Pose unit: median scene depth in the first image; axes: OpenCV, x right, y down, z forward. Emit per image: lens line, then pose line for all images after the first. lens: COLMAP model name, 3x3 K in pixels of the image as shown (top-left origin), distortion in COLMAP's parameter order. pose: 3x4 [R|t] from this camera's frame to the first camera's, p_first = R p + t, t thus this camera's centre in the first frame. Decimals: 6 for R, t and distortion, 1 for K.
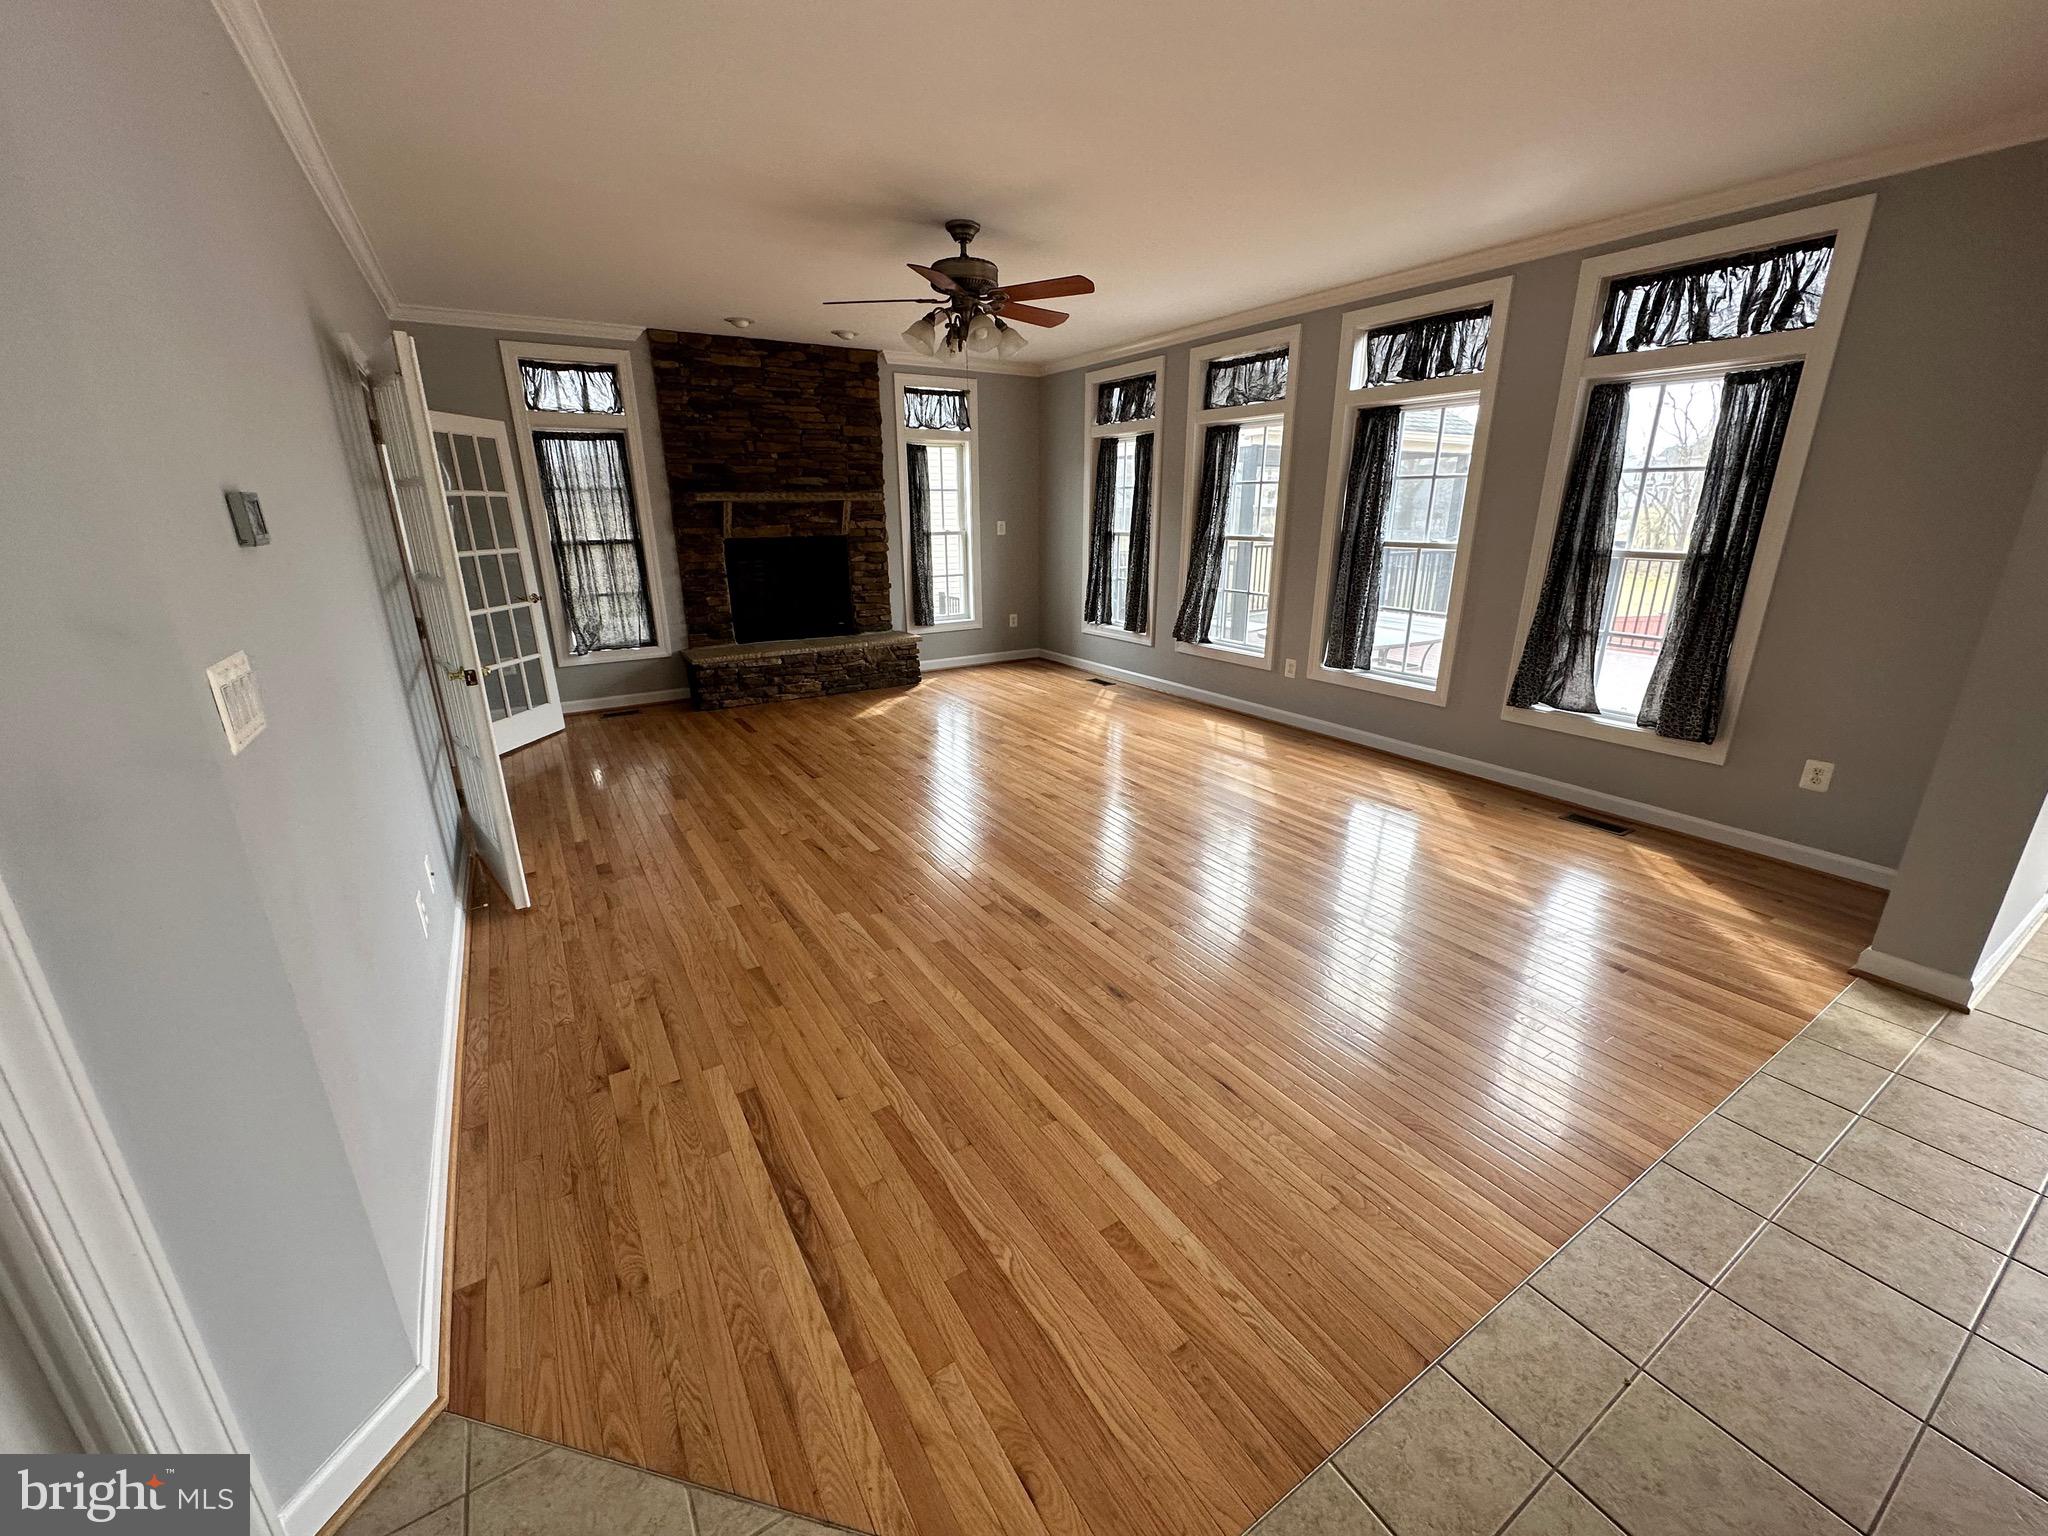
lens RADIAL K [[811.1, 0, 1032.3], [0, 811.1, 770.6], [0, 0, 1]] dist [-0.001103, -0.000187]
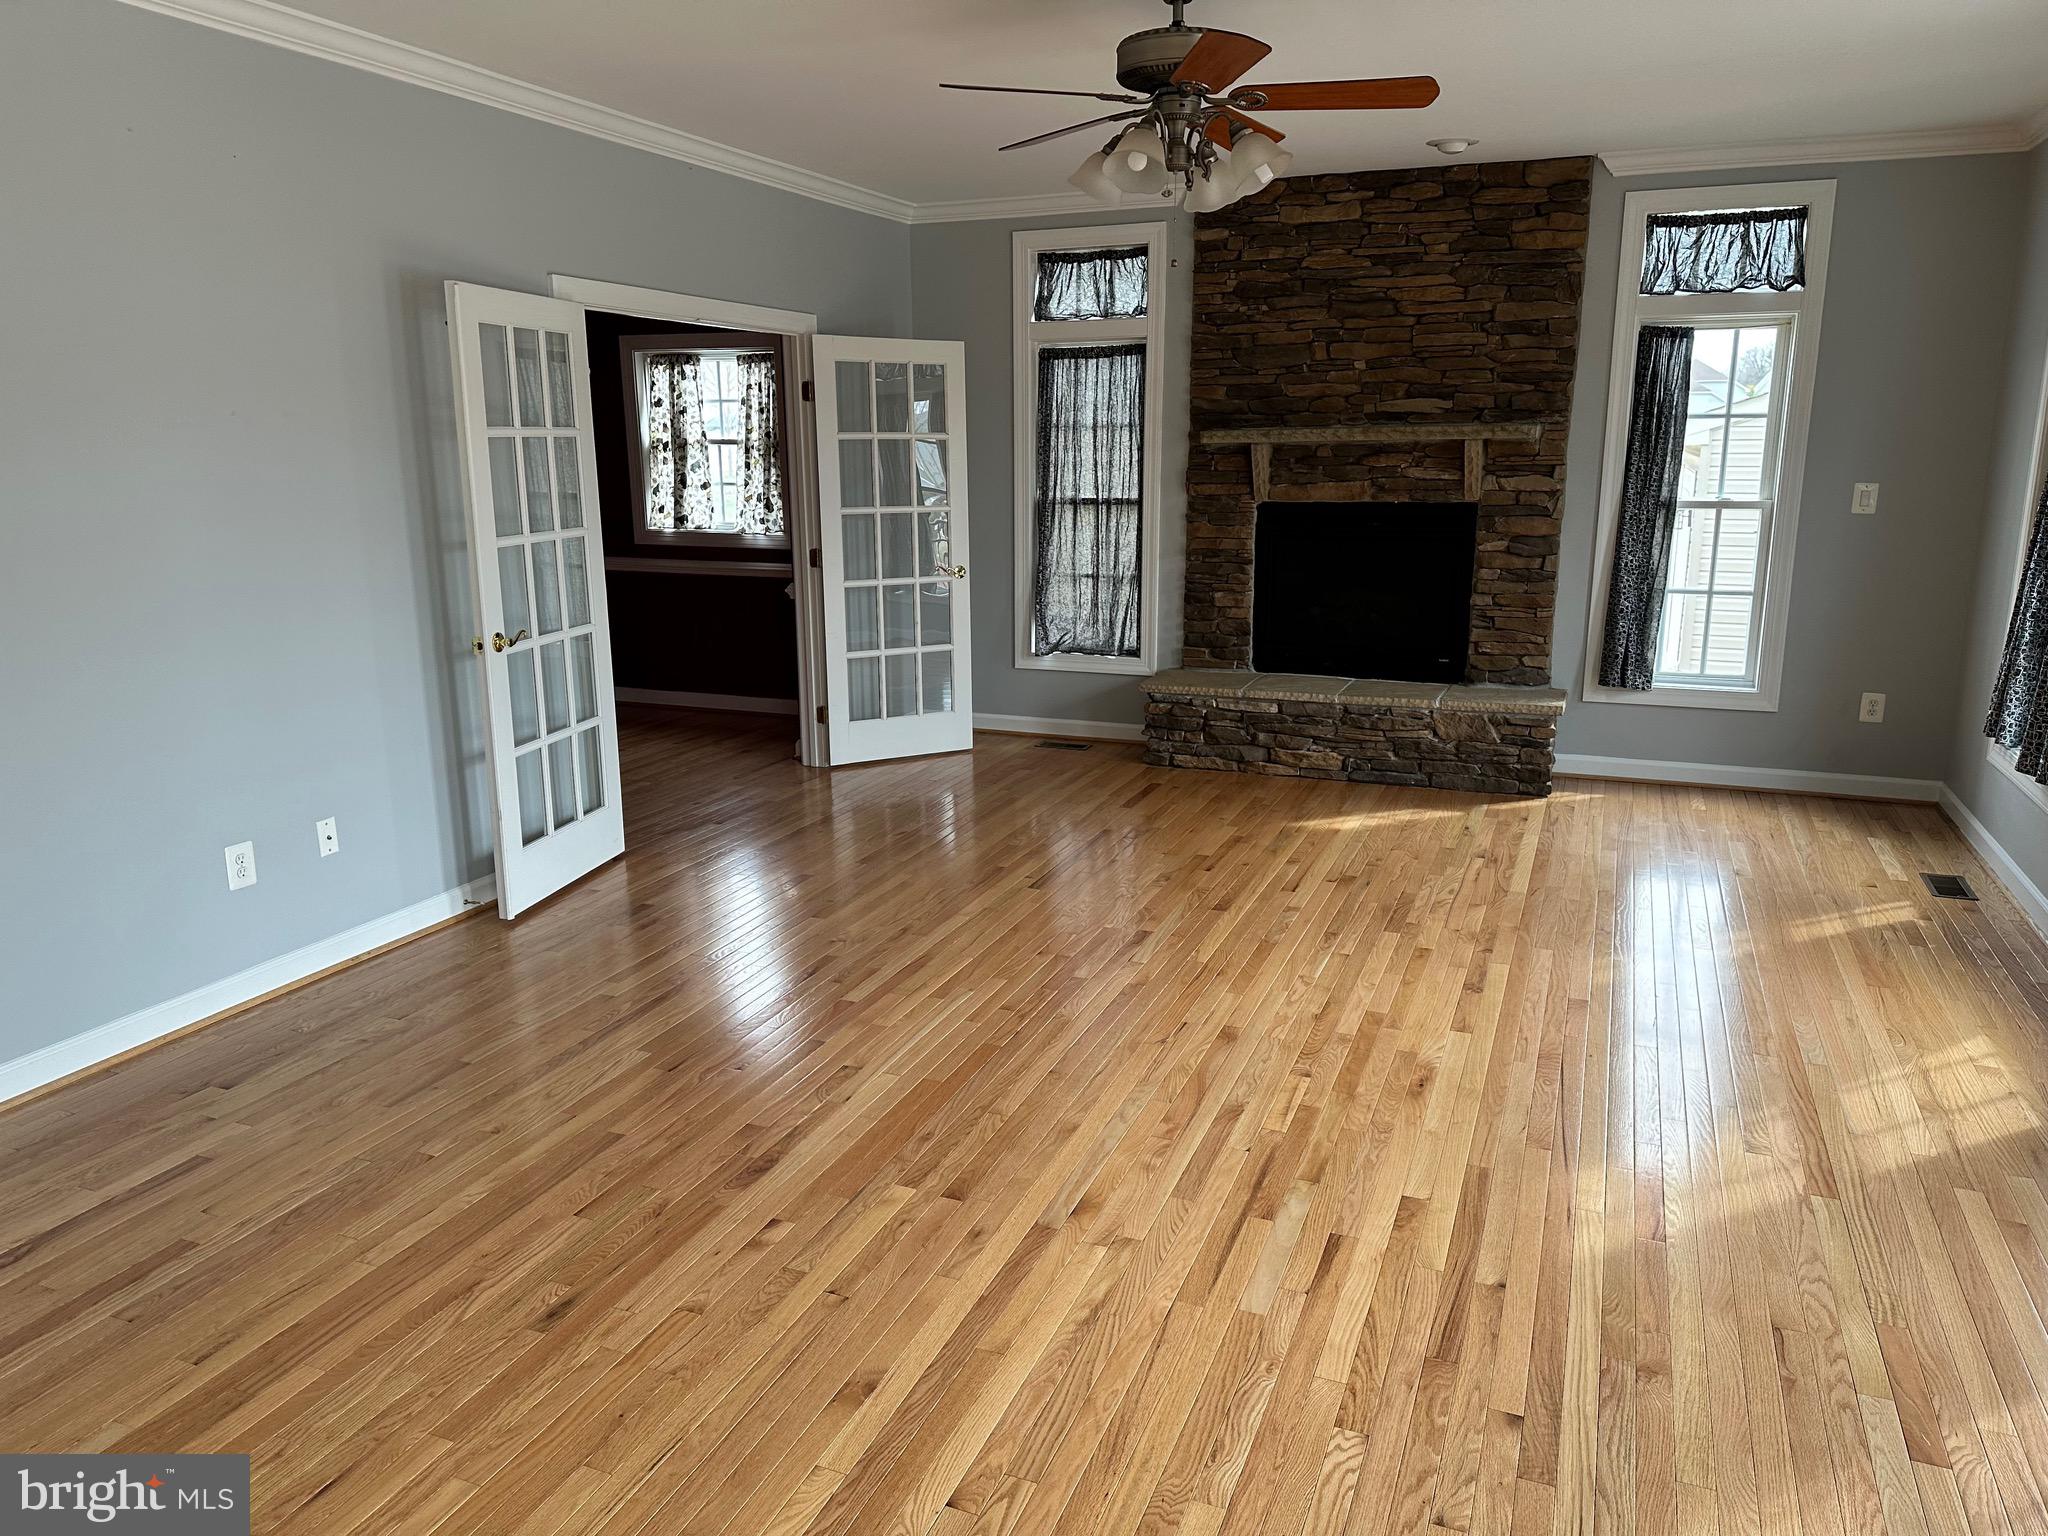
lens RADIAL K [[1432.8, 0, 1024.0], [0, 1432.8, 768.0], [0, 0, 1]] dist [0.159878, -0.282331]
pose [[0.579439, 0.186026, -0.793501, 0.440688], [-0.252242, 0.966733, 0.042443, -0.094394], [0.774999, 0.175561, 0.607087, 0.234960]]
